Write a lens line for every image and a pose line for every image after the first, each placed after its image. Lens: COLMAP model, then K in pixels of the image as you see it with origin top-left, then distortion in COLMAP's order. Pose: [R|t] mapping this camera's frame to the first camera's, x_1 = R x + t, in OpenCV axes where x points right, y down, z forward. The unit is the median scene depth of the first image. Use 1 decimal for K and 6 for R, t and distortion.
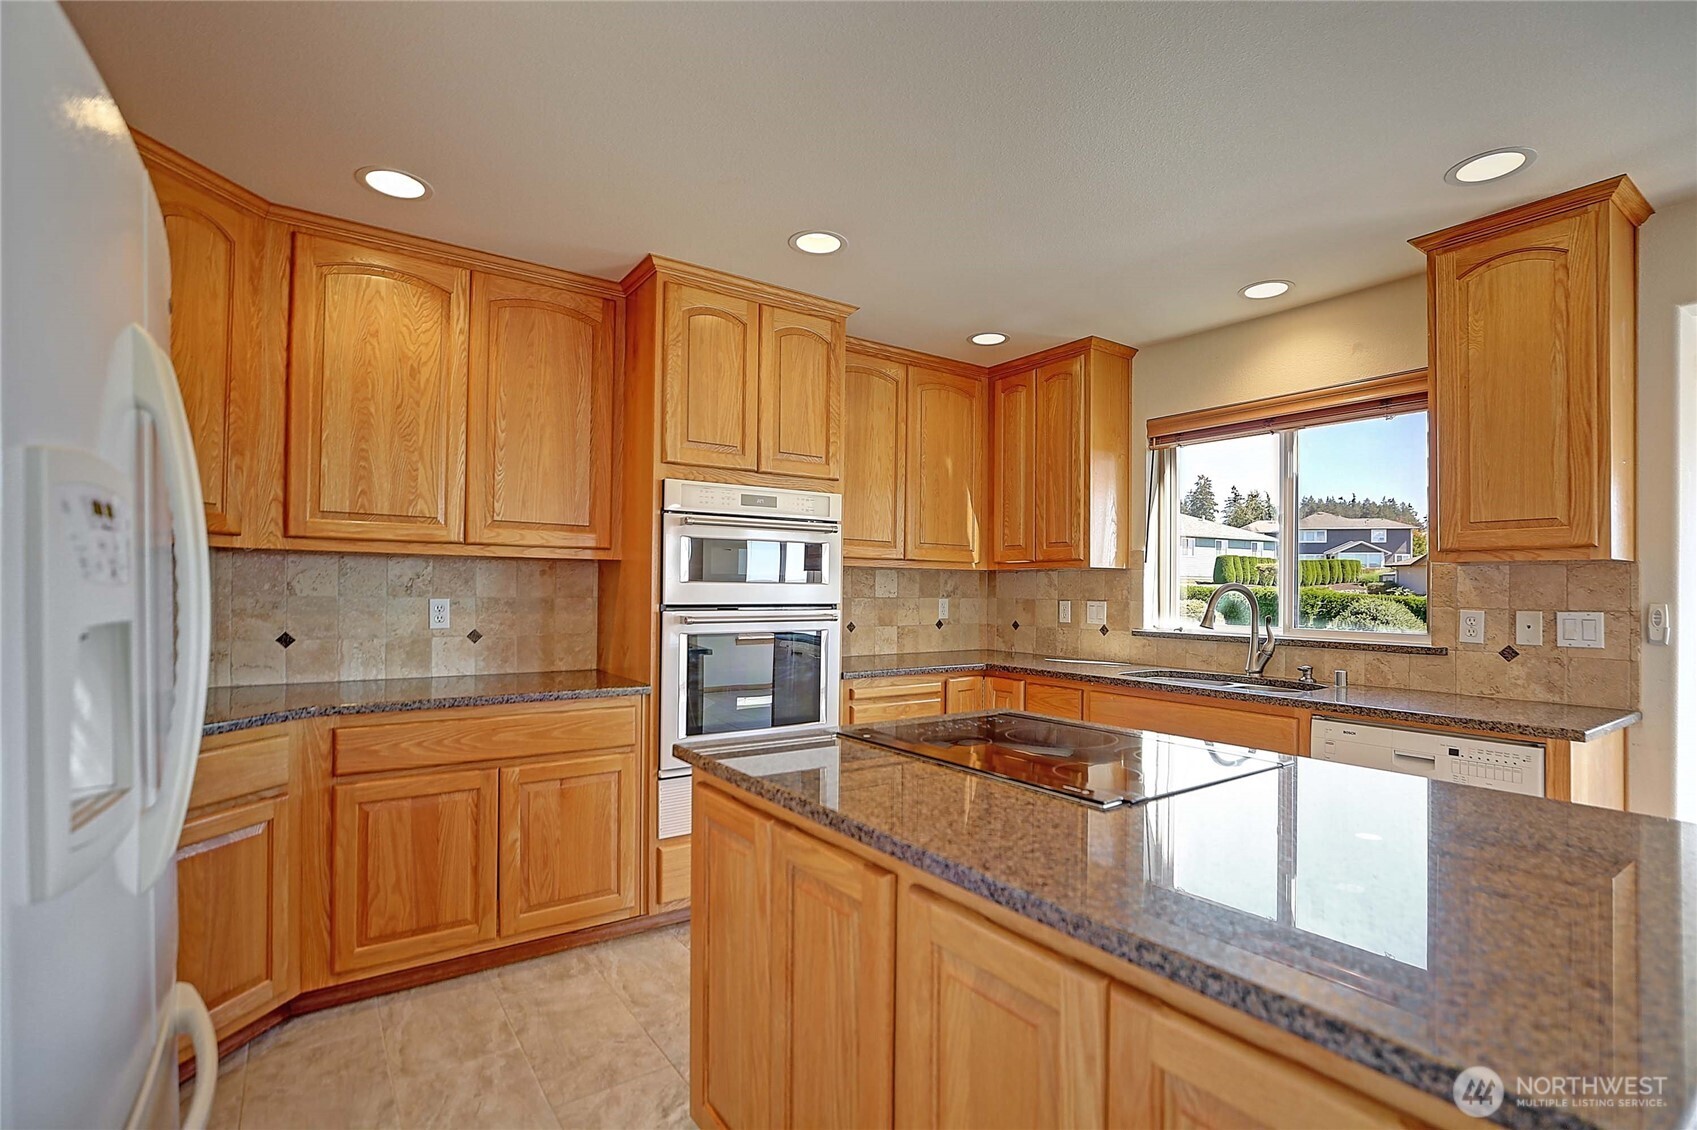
lens RADIAL K [[790.9, 0, 851.2], [0, 790.9, 579.5], [0, 0, 1]] dist [0.003159, 0.002852]
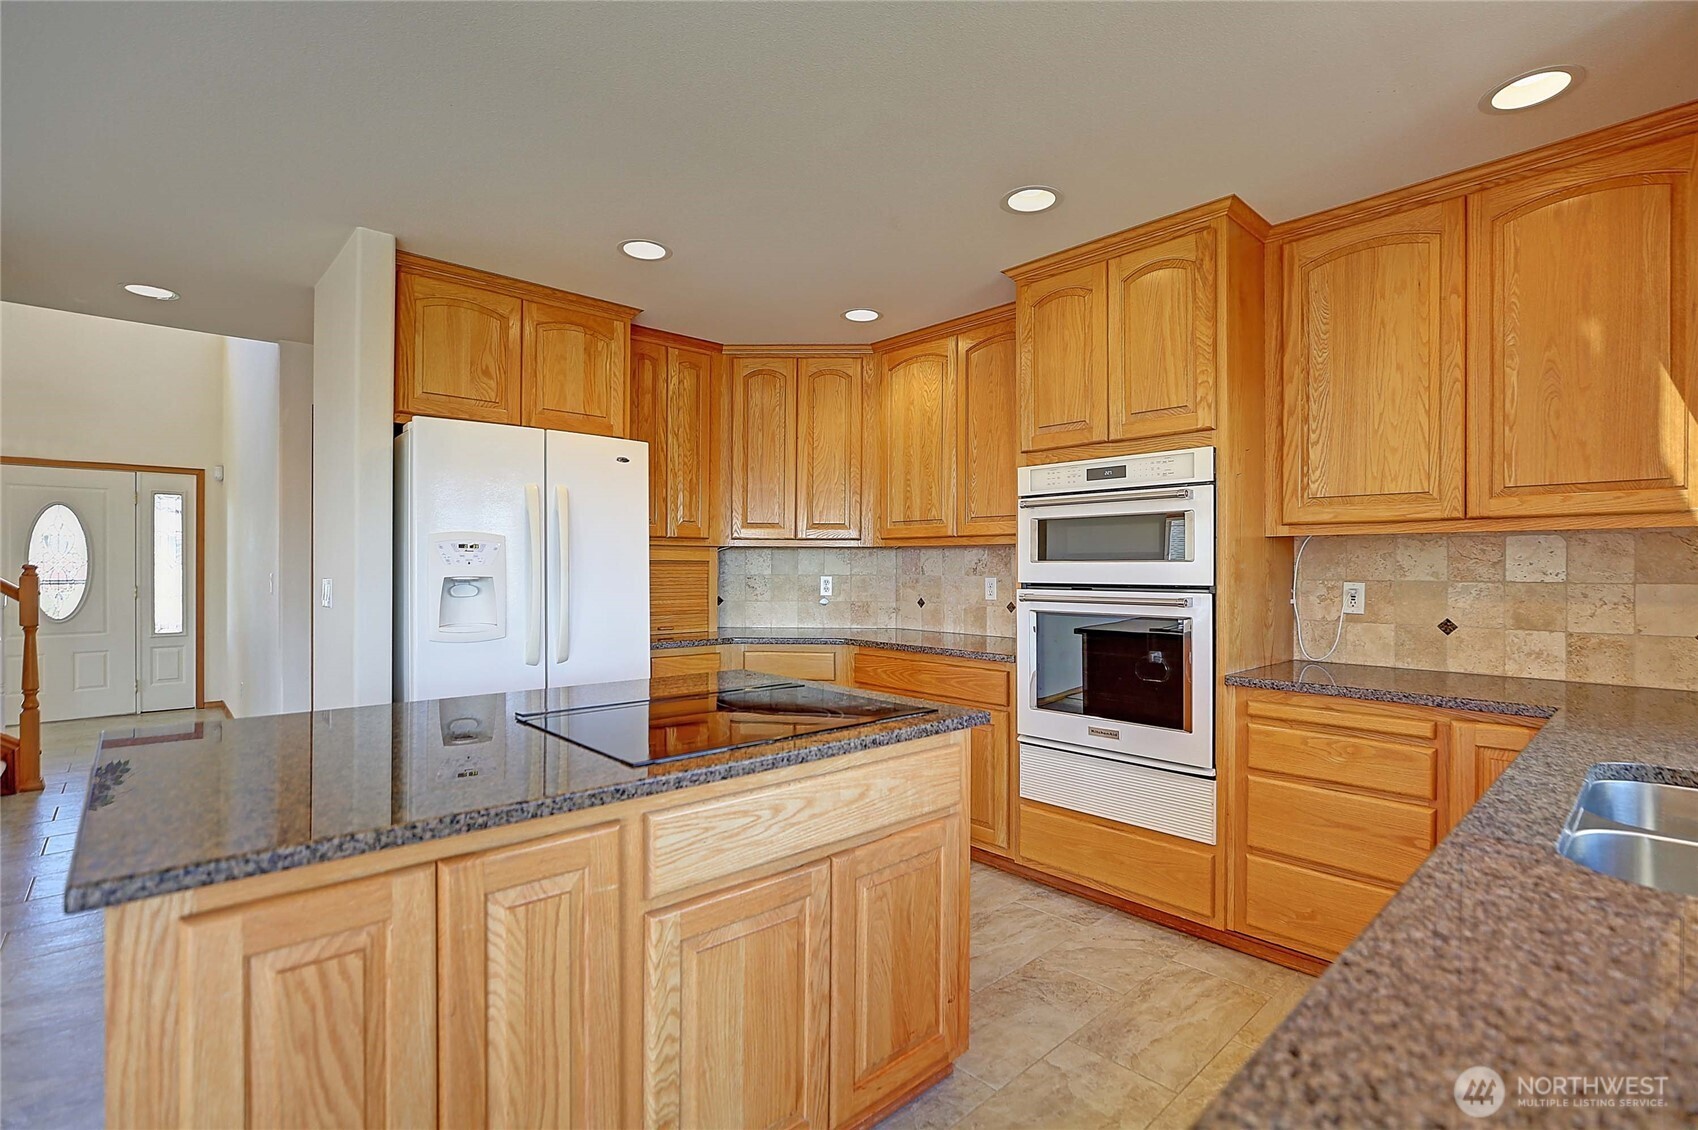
lens RADIAL K [[791.4, 0, 852.6], [0, 791.4, 568.6], [0, 0, 1]] dist [0.003159, 0.002852]
pose [[0.147984, -0.009399, -0.988945, 0.797935], [0.010529, 0.999913, -0.007928, 0.018118], [0.988934, -0.009240, 0.148070, 0.599848]]
